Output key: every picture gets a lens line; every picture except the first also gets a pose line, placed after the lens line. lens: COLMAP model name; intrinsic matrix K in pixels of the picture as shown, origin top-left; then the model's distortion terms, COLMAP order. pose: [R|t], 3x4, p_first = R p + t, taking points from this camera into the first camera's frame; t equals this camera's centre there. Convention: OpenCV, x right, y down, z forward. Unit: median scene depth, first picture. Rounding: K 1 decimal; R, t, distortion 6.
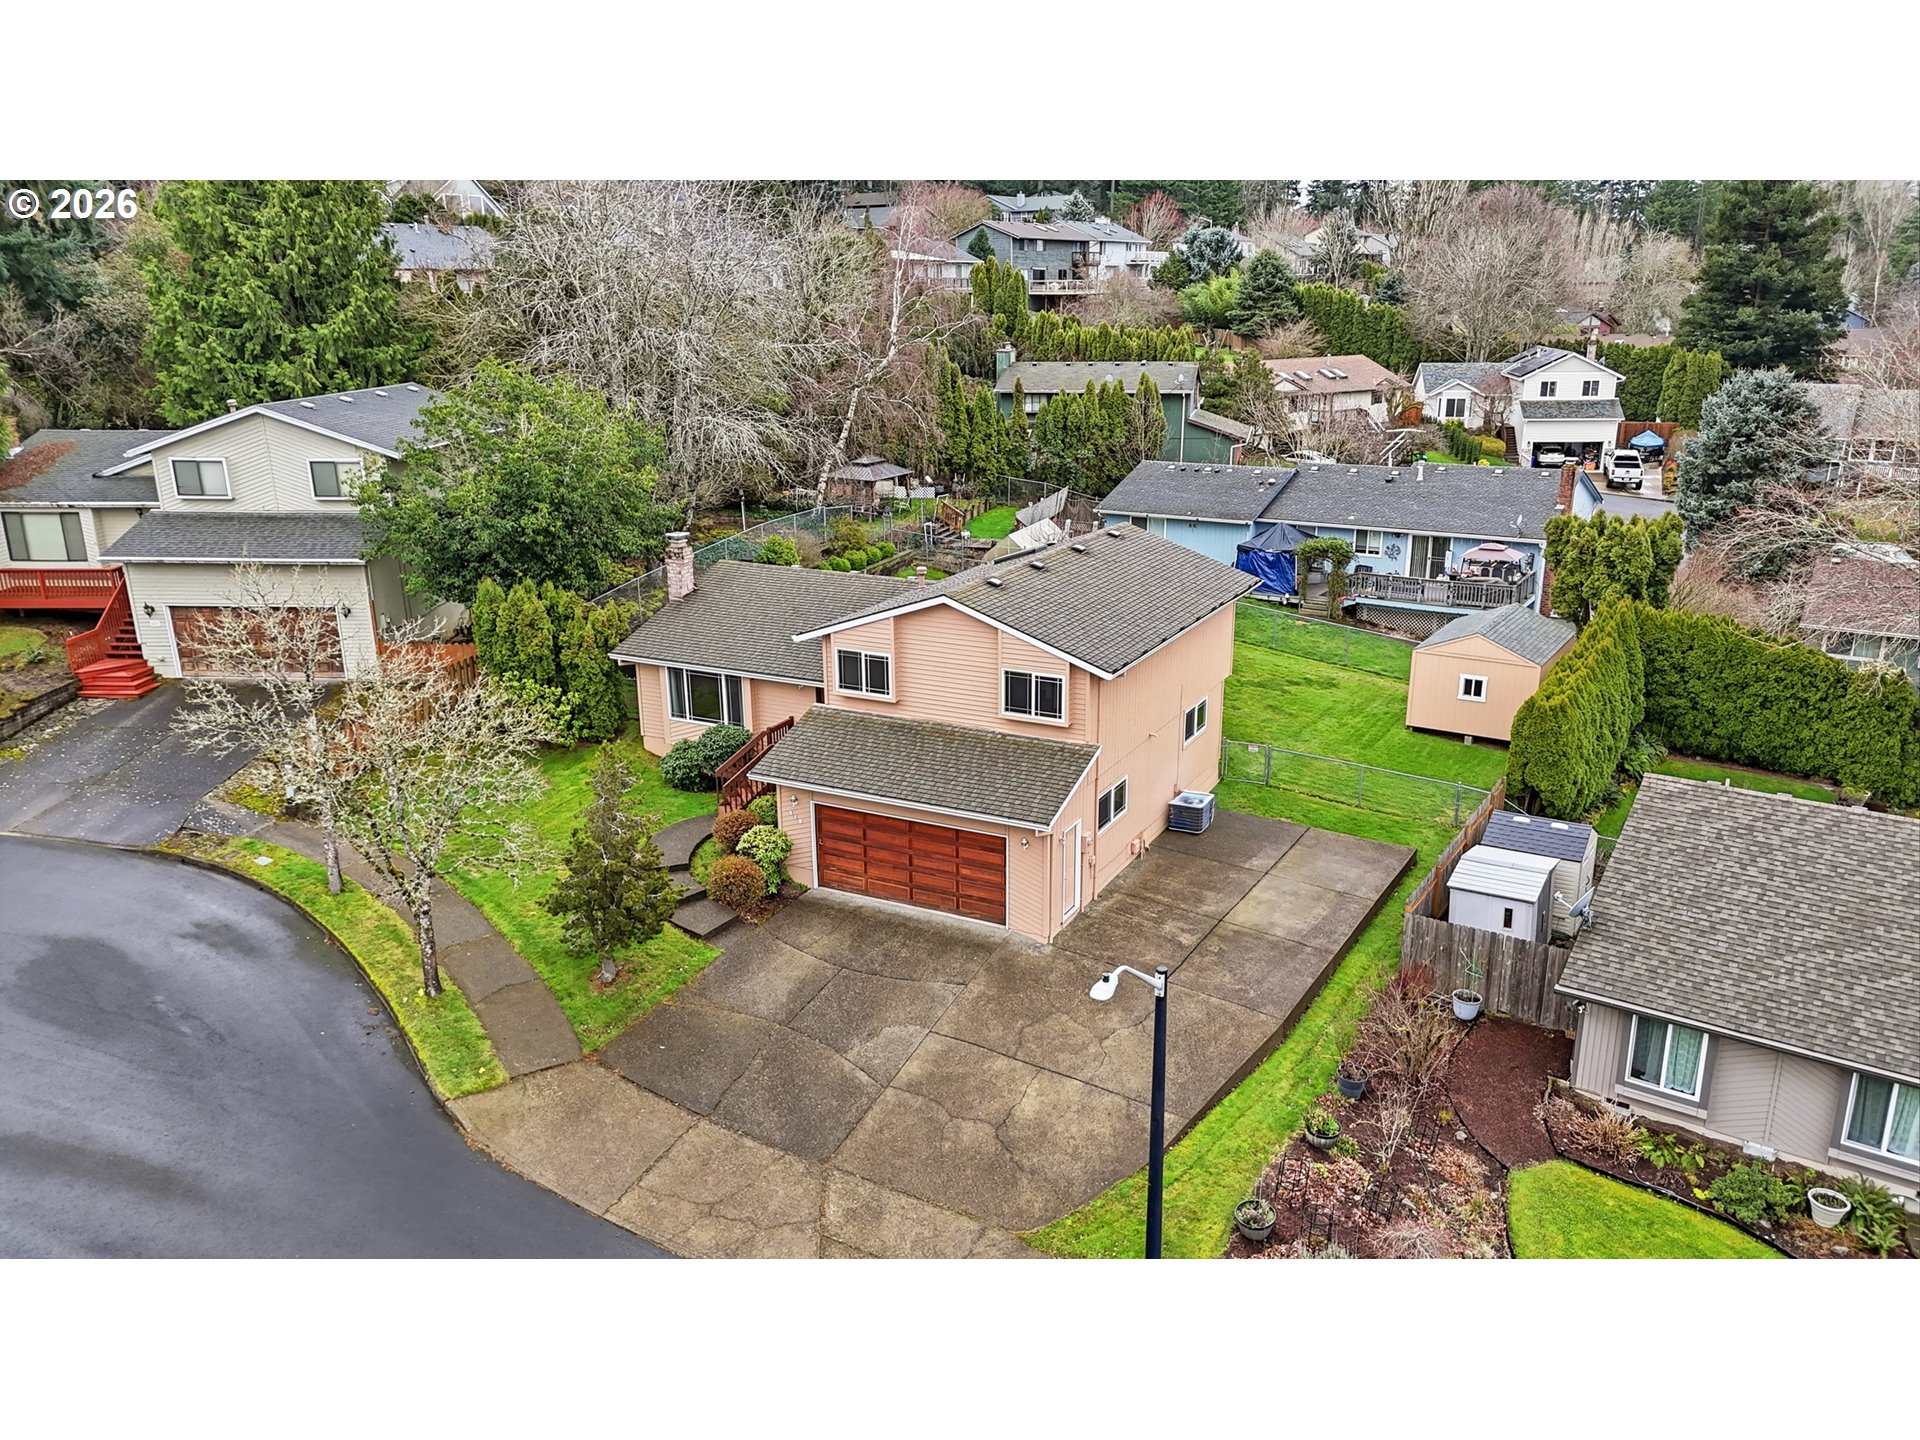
lens RADIAL K [[1485.9, 0, 960.0], [0, 1485.9, 720.0], [0, 0, 1]] dist [0.086523, -0.122359]
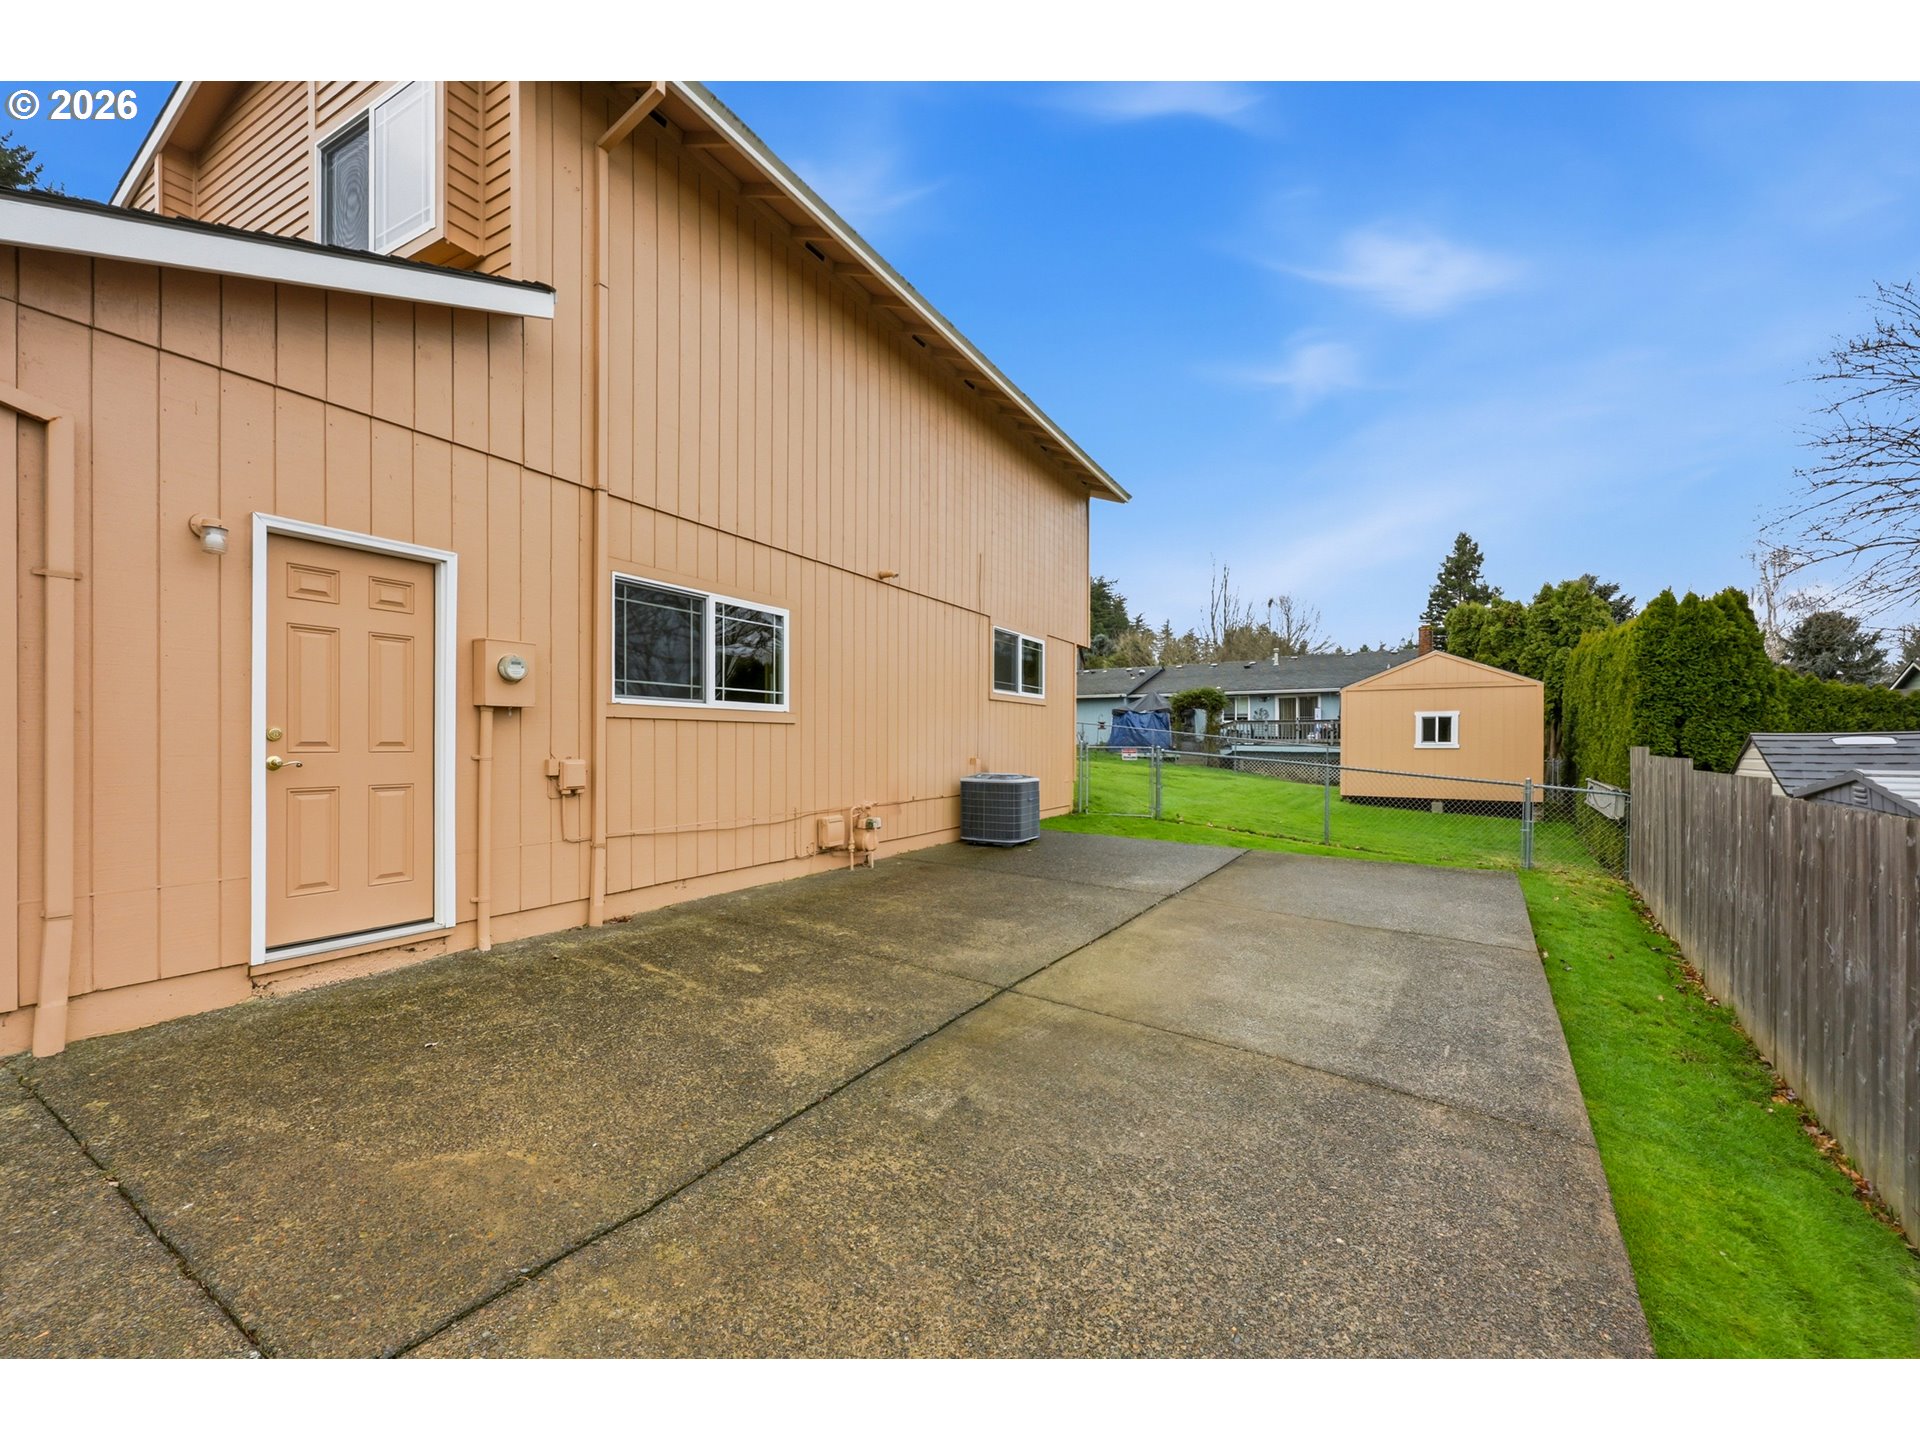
lens RADIAL K [[784.8, 0, 985.2], [0, 784.8, 756.4], [0, 0, 1]] dist [0.001321, 0.000209]
pose [[0.999852, 0.016592, 0.004494, 0.163983], [-0.014534, 0.955575, -0.294389, 0.130929], [-0.009178, 0.294280, 0.955675, 0.833812]]
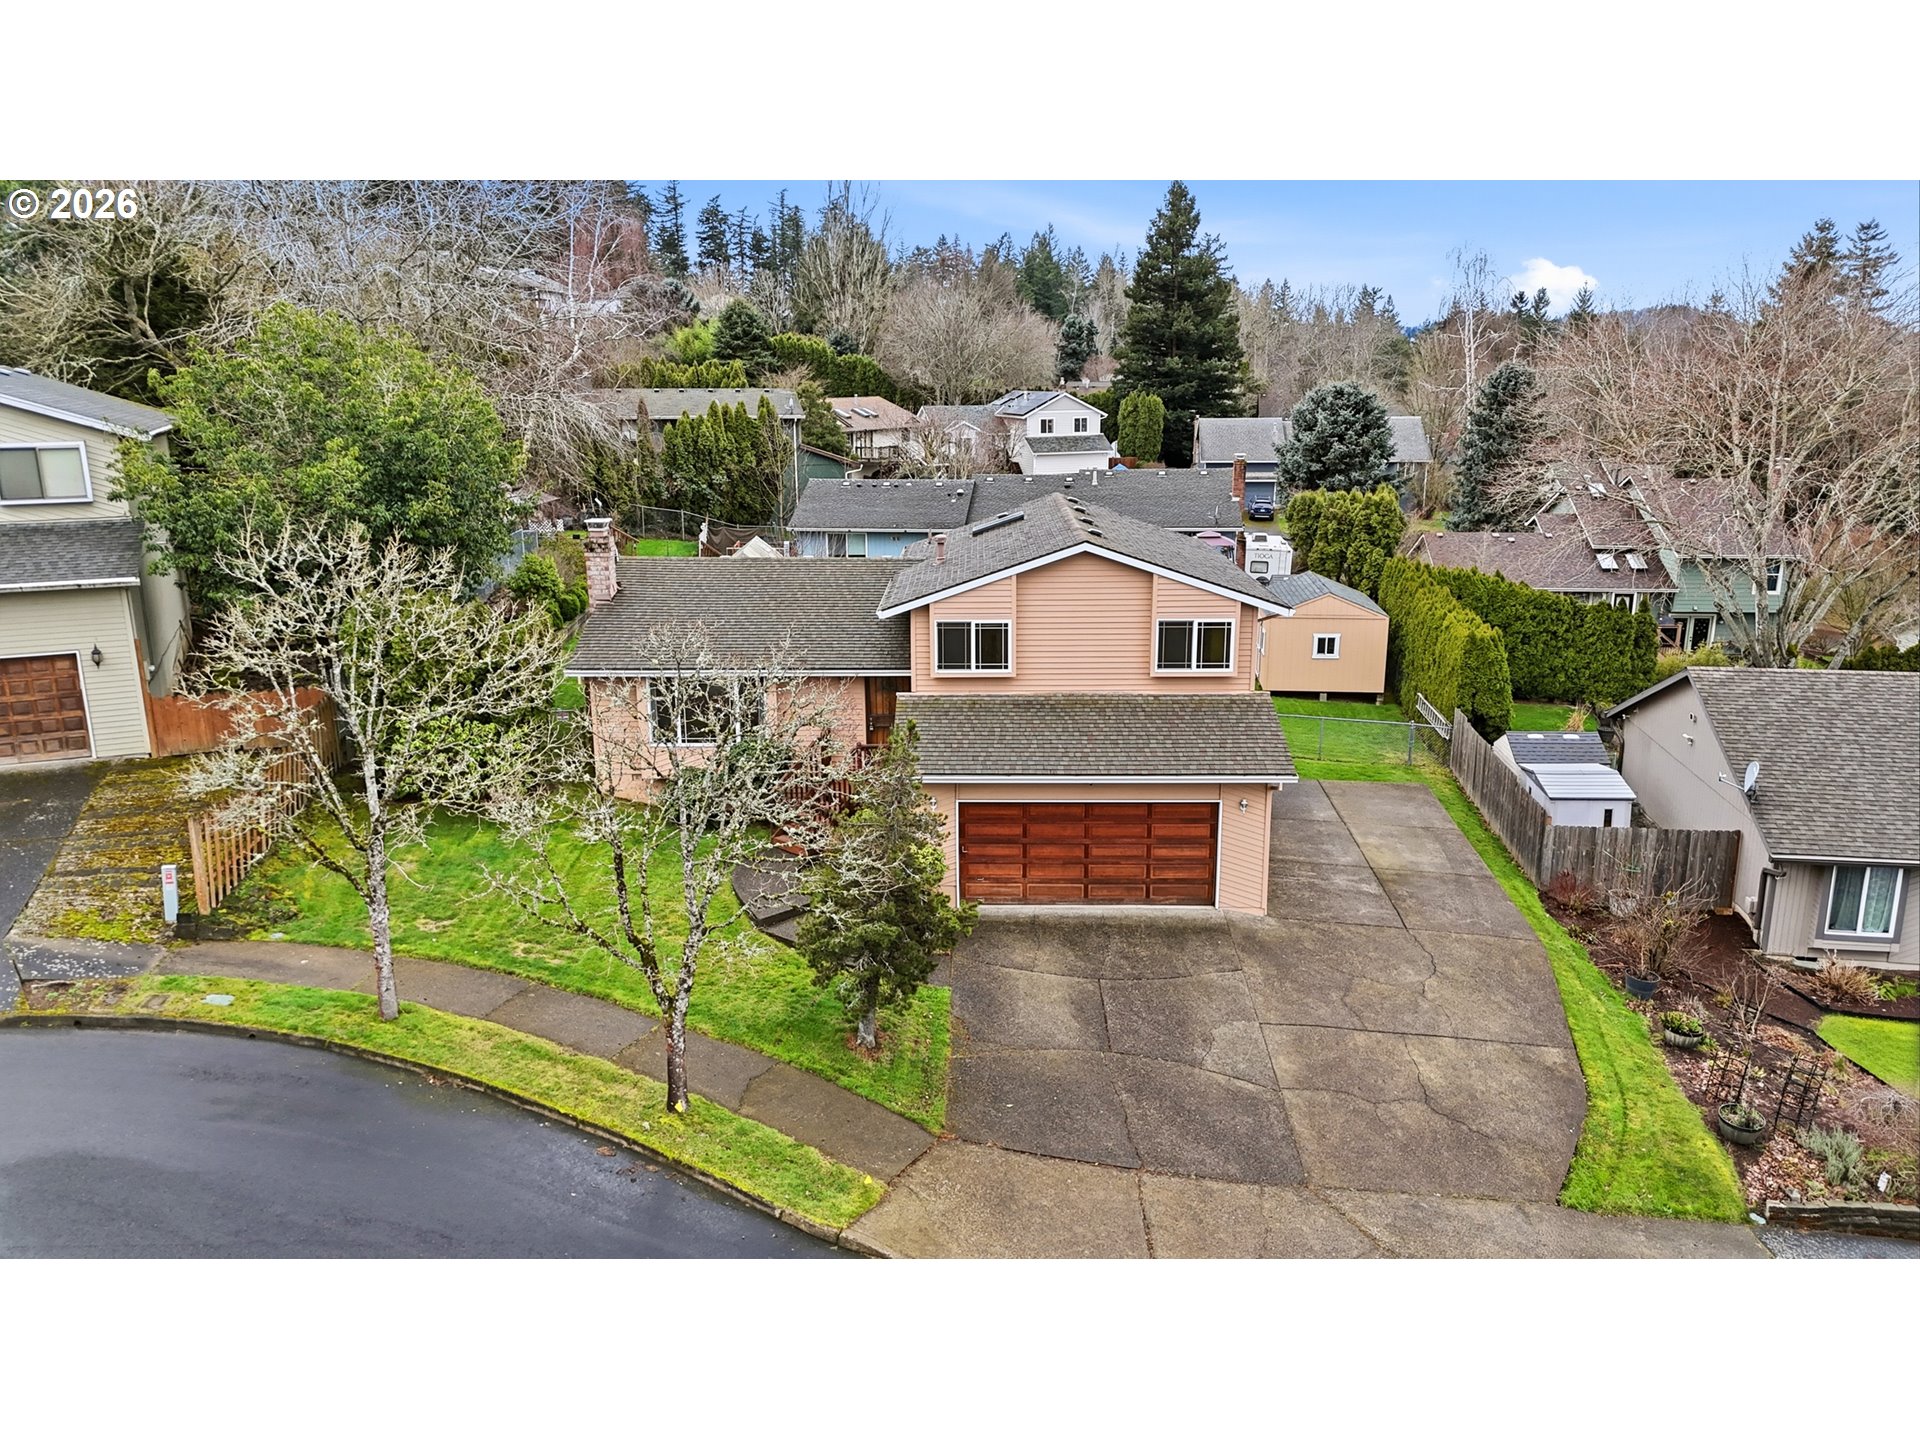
lens RADIAL K [[1461.2, 0, 951.9], [0, 1461.2, 739.2], [0, 0, 1]] dist [0.068043, -0.060162]
pose [[0.883506, -0.108107, 0.455773, -0.461231], [0.129692, 0.991421, -0.016247, 0.032819], [-0.450107, 0.073464, 0.889948, 0.271687]]
